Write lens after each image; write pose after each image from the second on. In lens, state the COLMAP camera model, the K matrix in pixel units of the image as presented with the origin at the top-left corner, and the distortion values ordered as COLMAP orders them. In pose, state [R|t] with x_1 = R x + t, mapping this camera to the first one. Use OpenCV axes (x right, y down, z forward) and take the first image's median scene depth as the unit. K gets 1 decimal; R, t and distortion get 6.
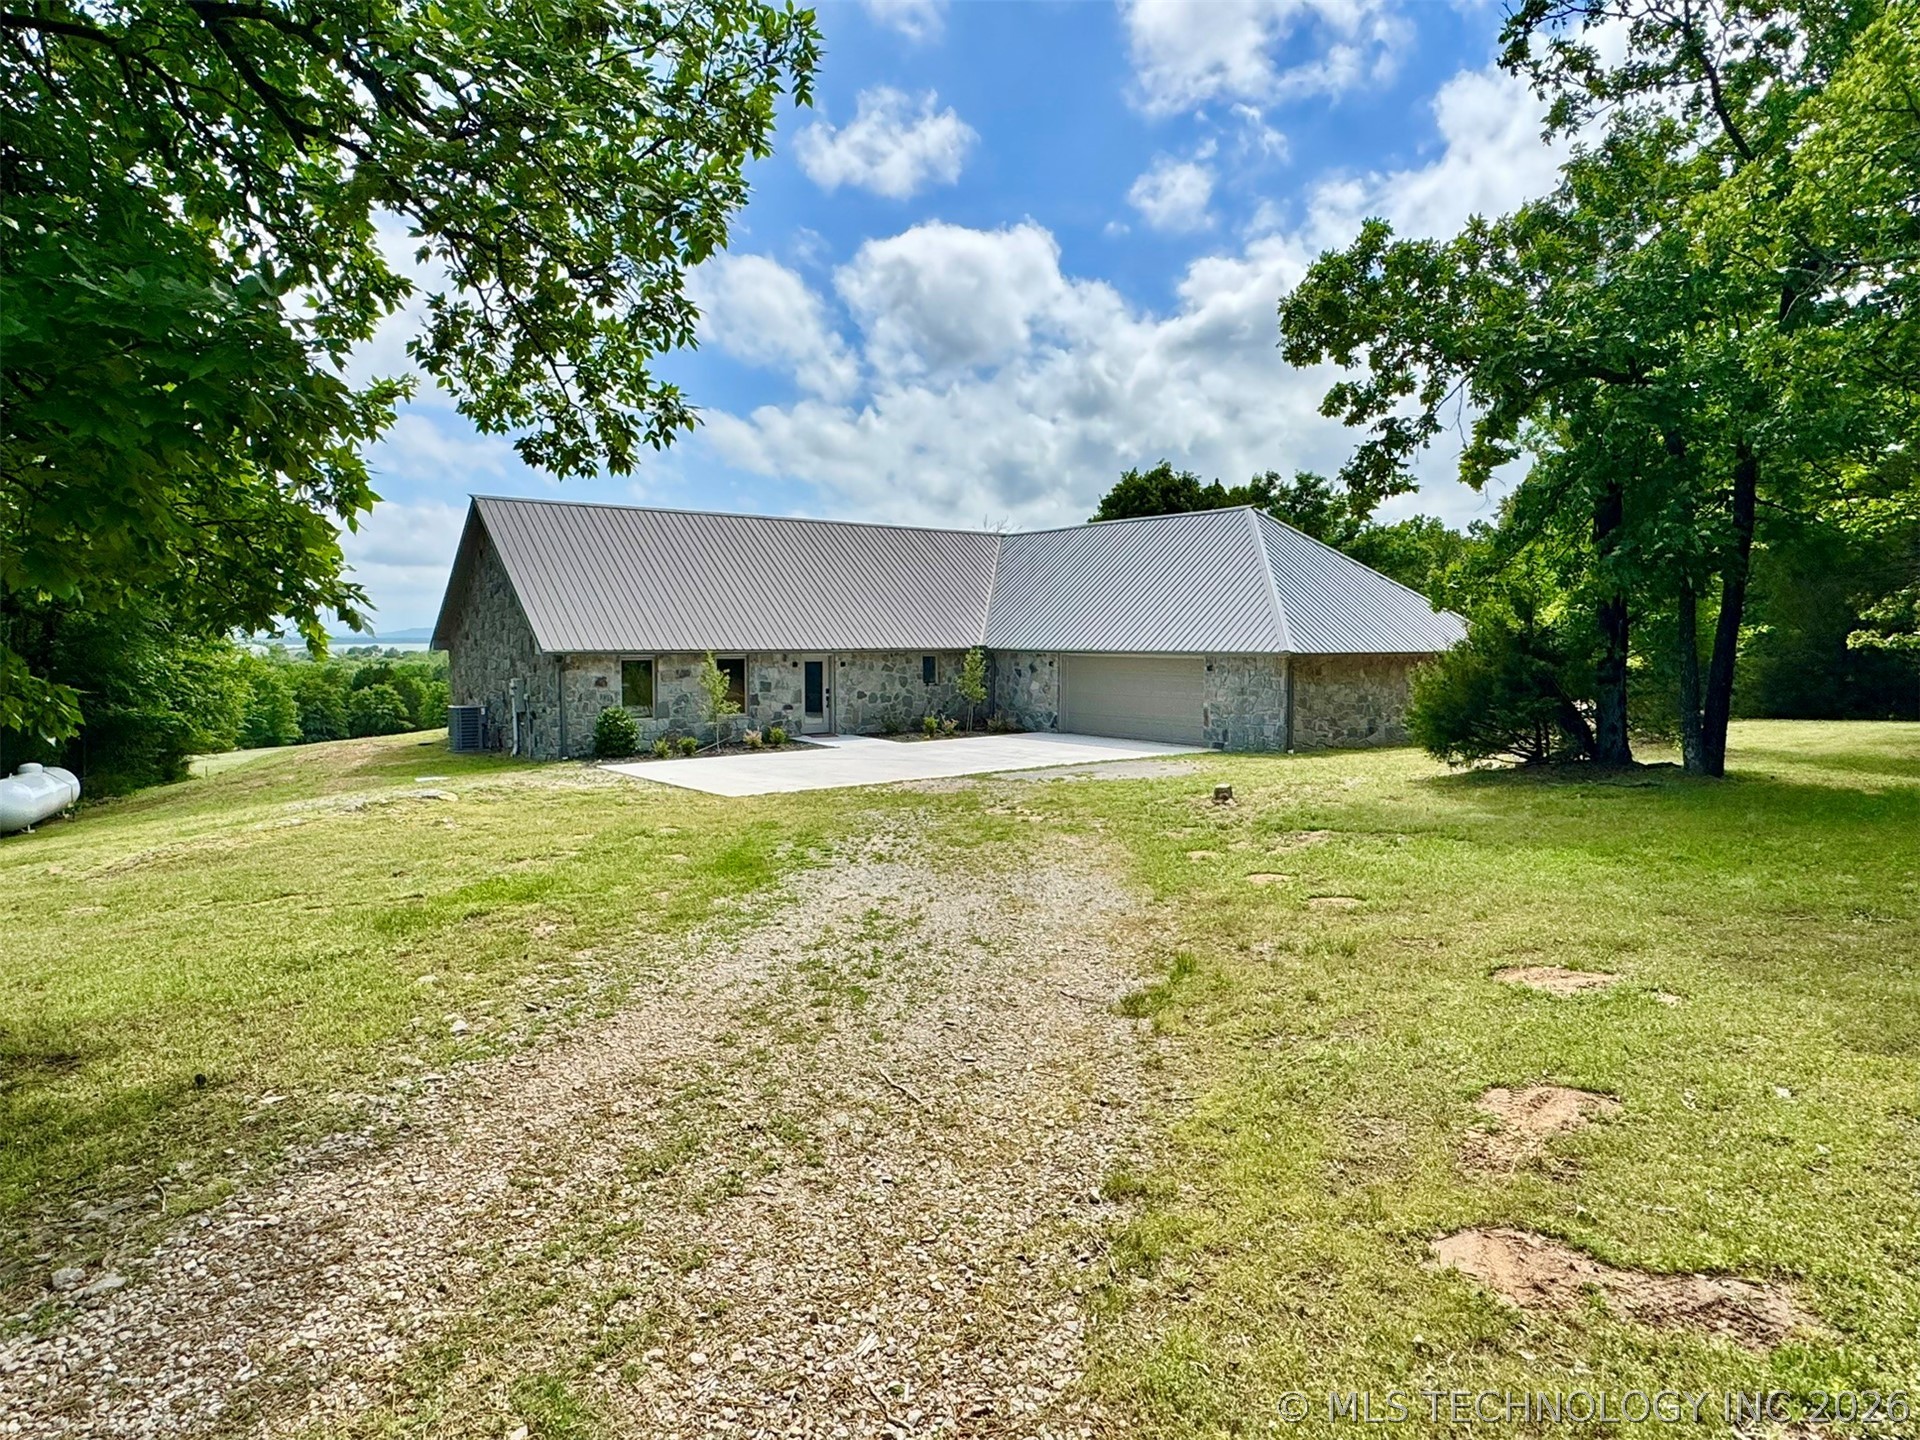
lens RADIAL K [[1133.6, 0, 960.0], [0, 1133.6, 720.0], [0, 0, 1]] dist [-0.000488, 0.000001]
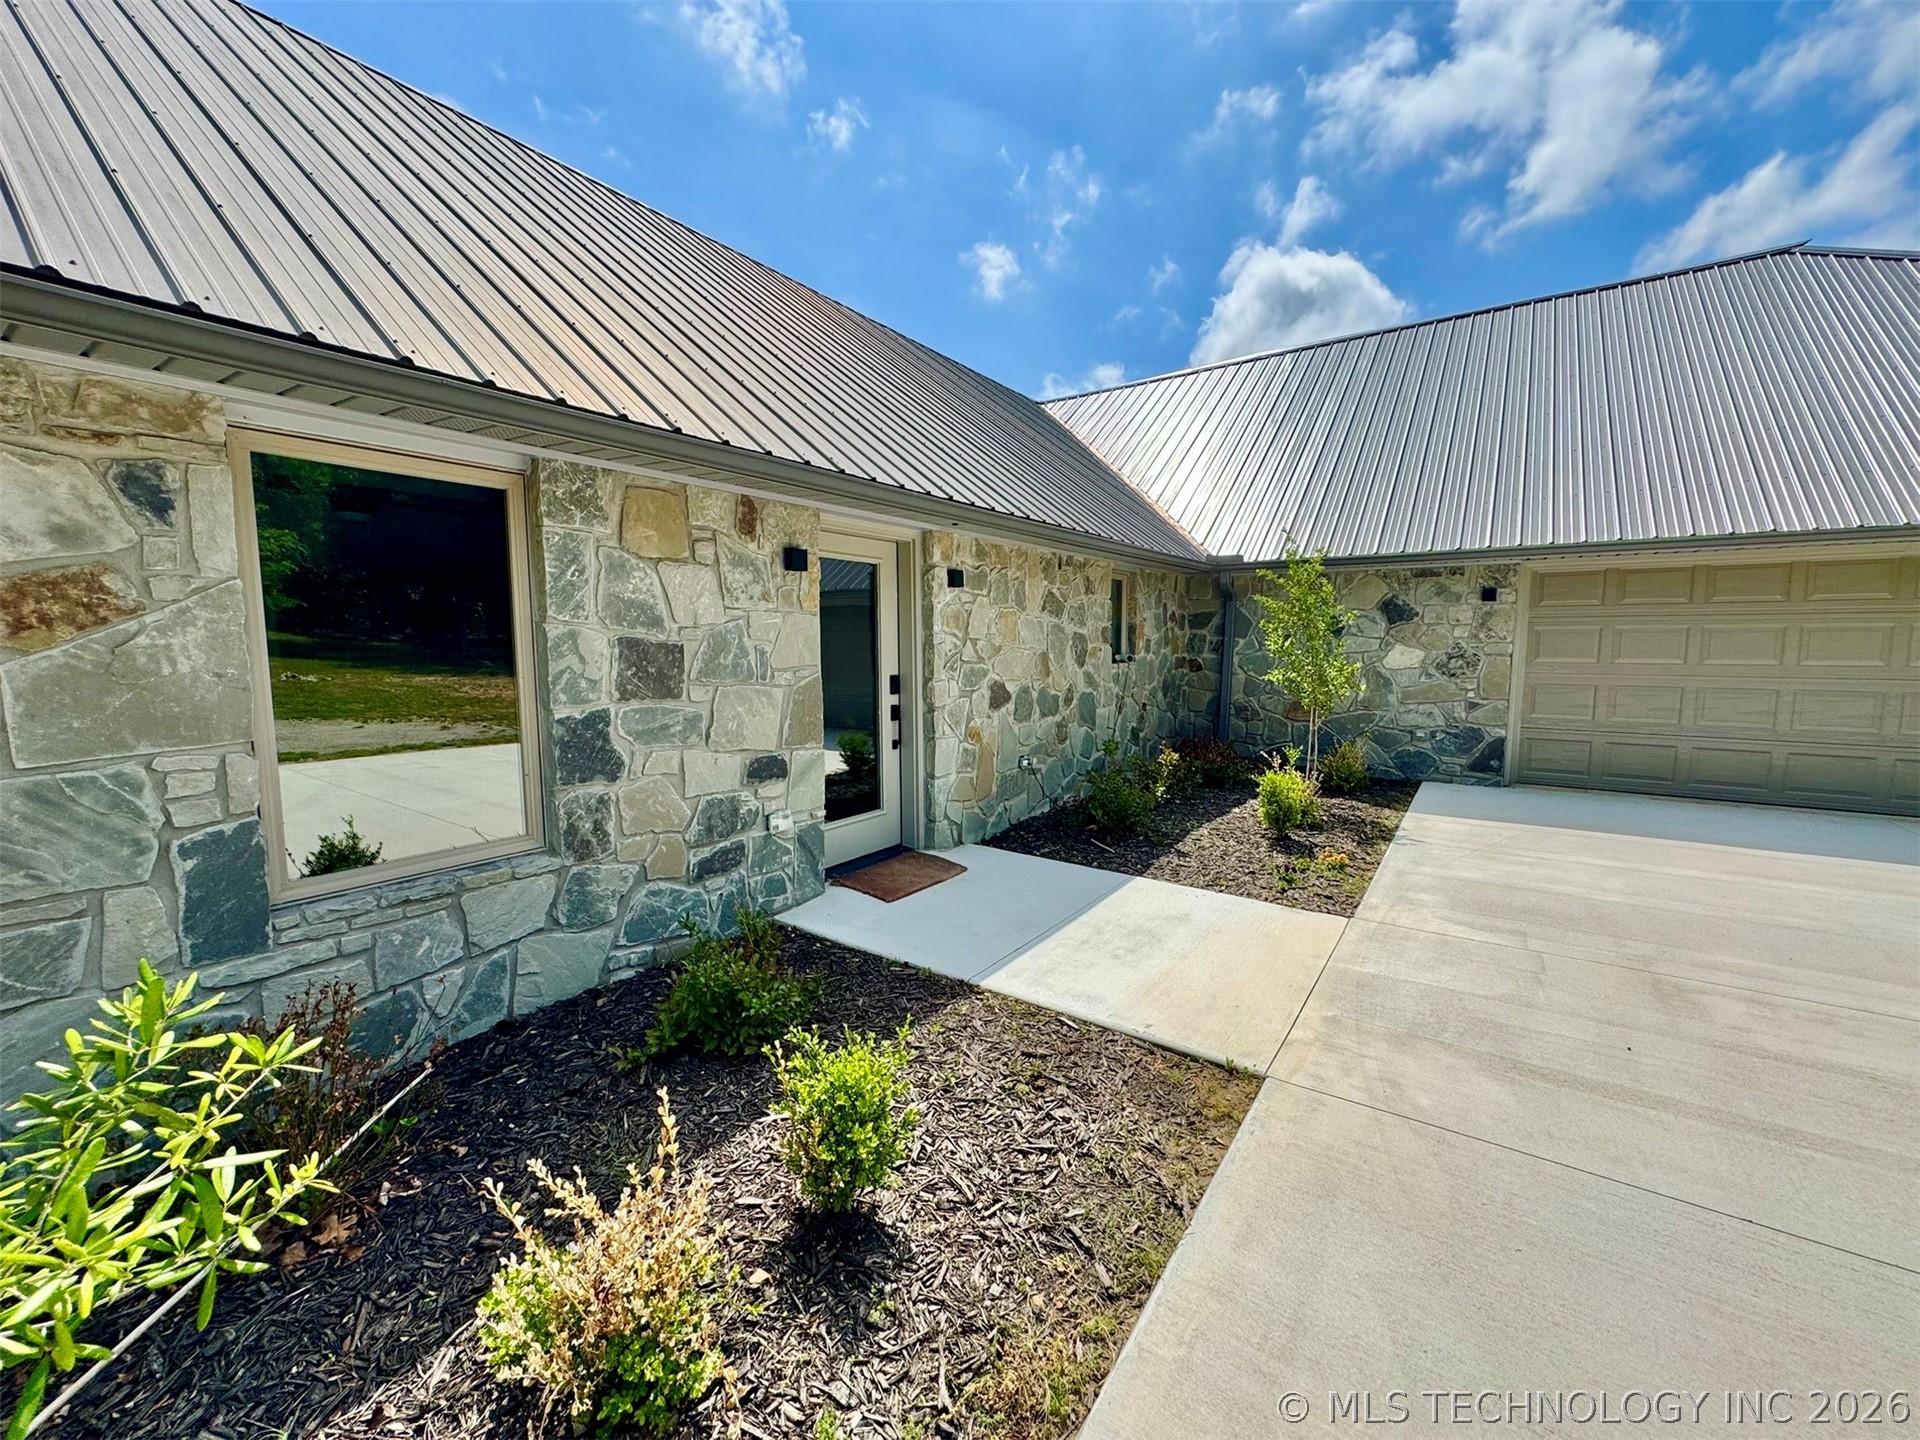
lens RADIAL K [[769.6, 0, 957.1], [0, 769.6, 719.7], [0, 0, 1]] dist [-0.003228, 0.000143]
pose [[0.957826, -0.034974, 0.285212, -0.155343], [0.025897, 0.999033, 0.035537, -0.023781], [-0.286179, -0.026652, 0.957806, 0.844996]]
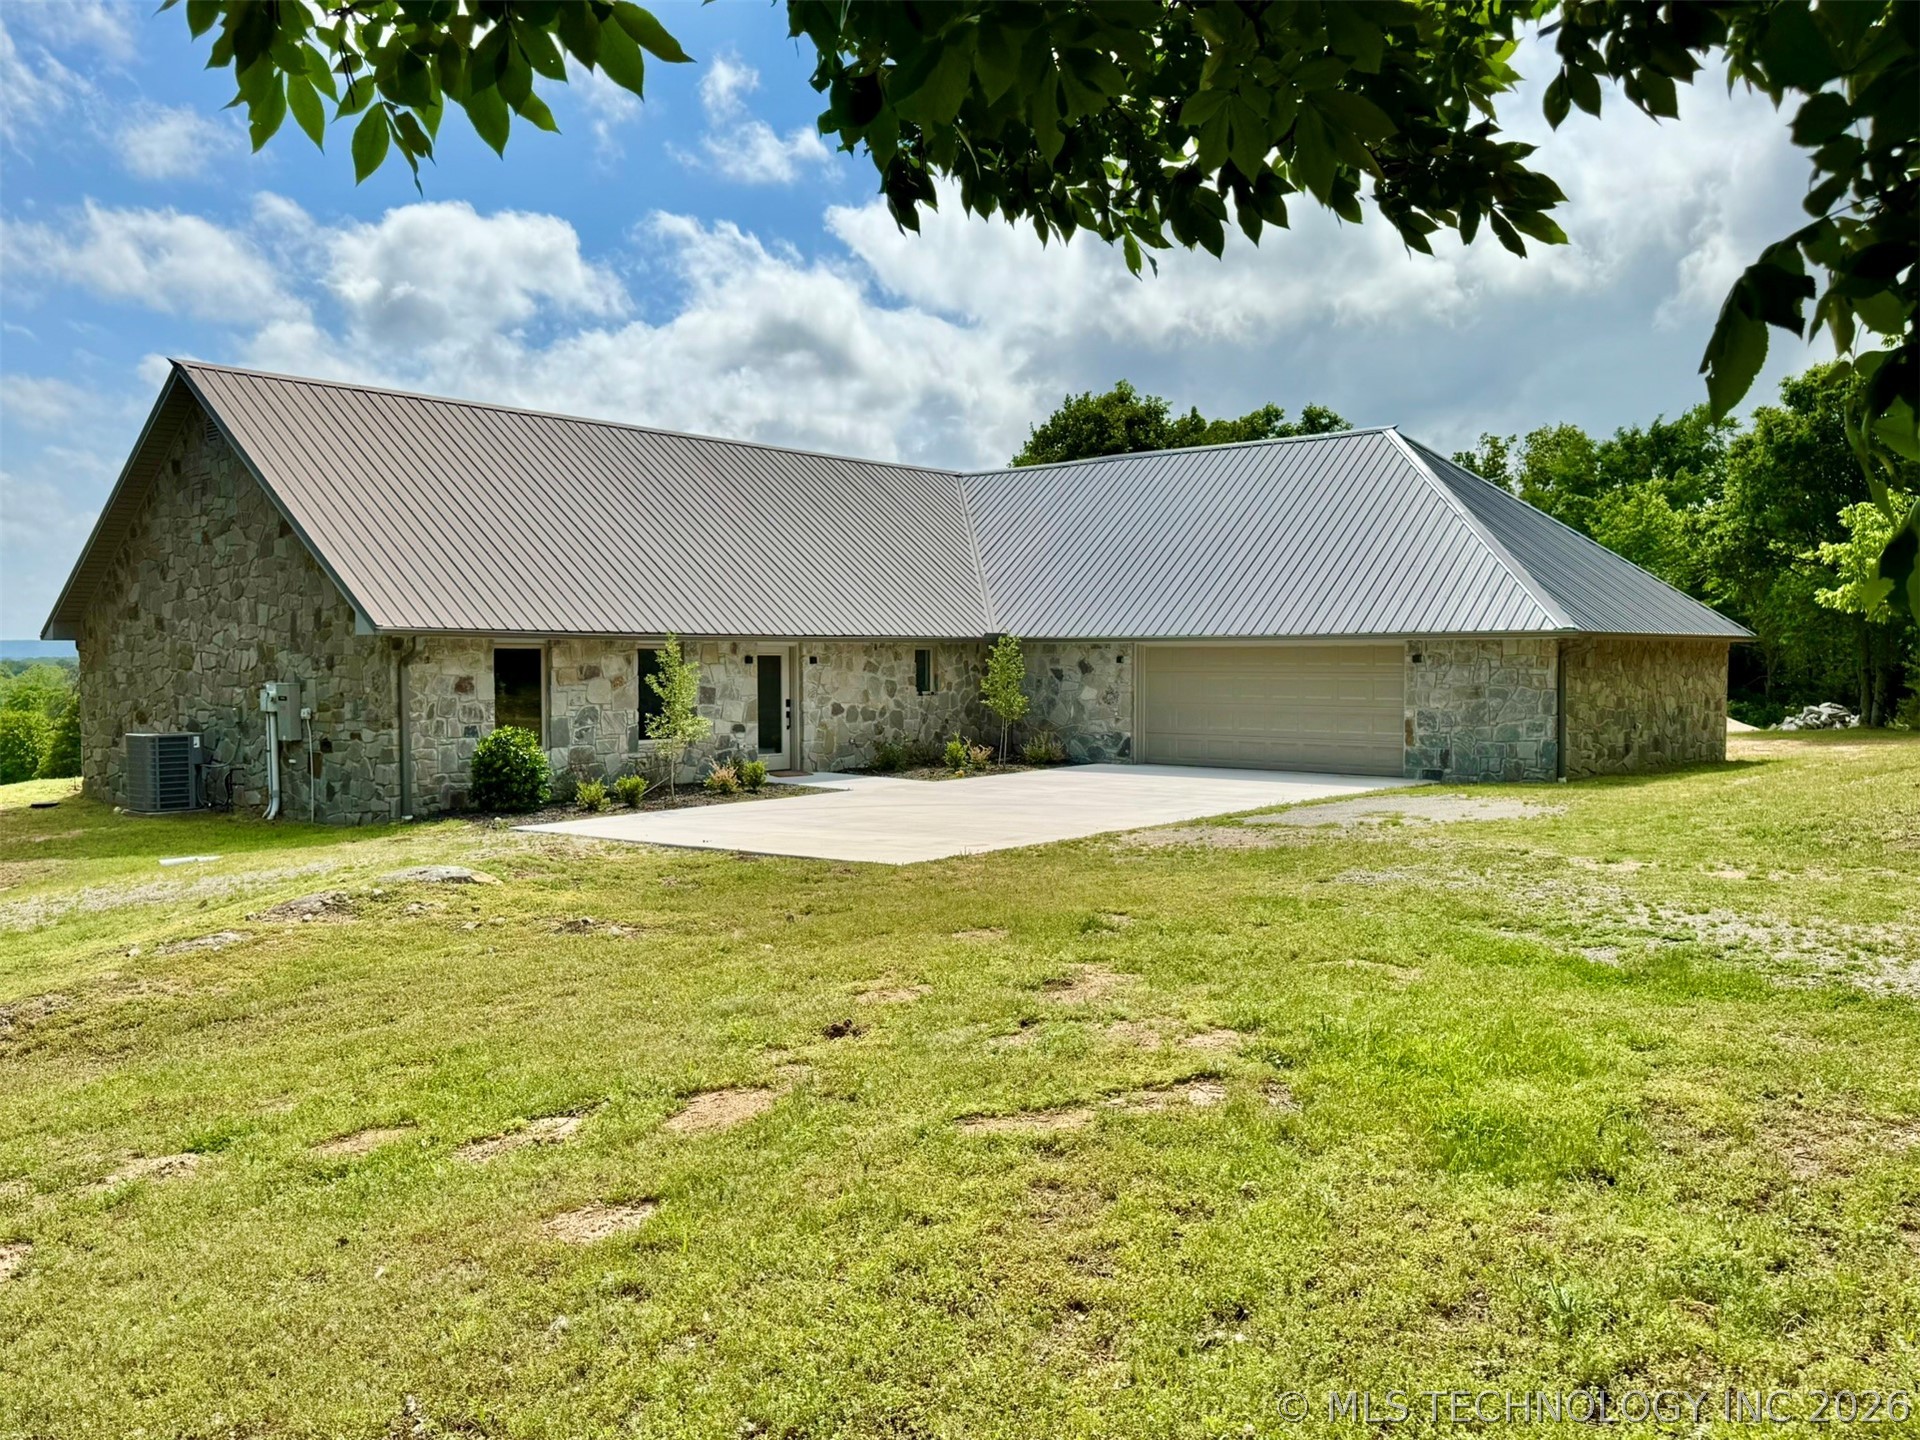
lens RADIAL K [[1558.1, 0, 954.1], [0, 1558.1, 733.7], [0, 0, 1]] dist [0.111671, -0.000419]
pose [[0.976930, -0.013670, 0.213122, -0.214675], [0.018606, 0.999603, -0.021171, 0.011526], [-0.212748, 0.024648, 0.976796, 0.142006]]
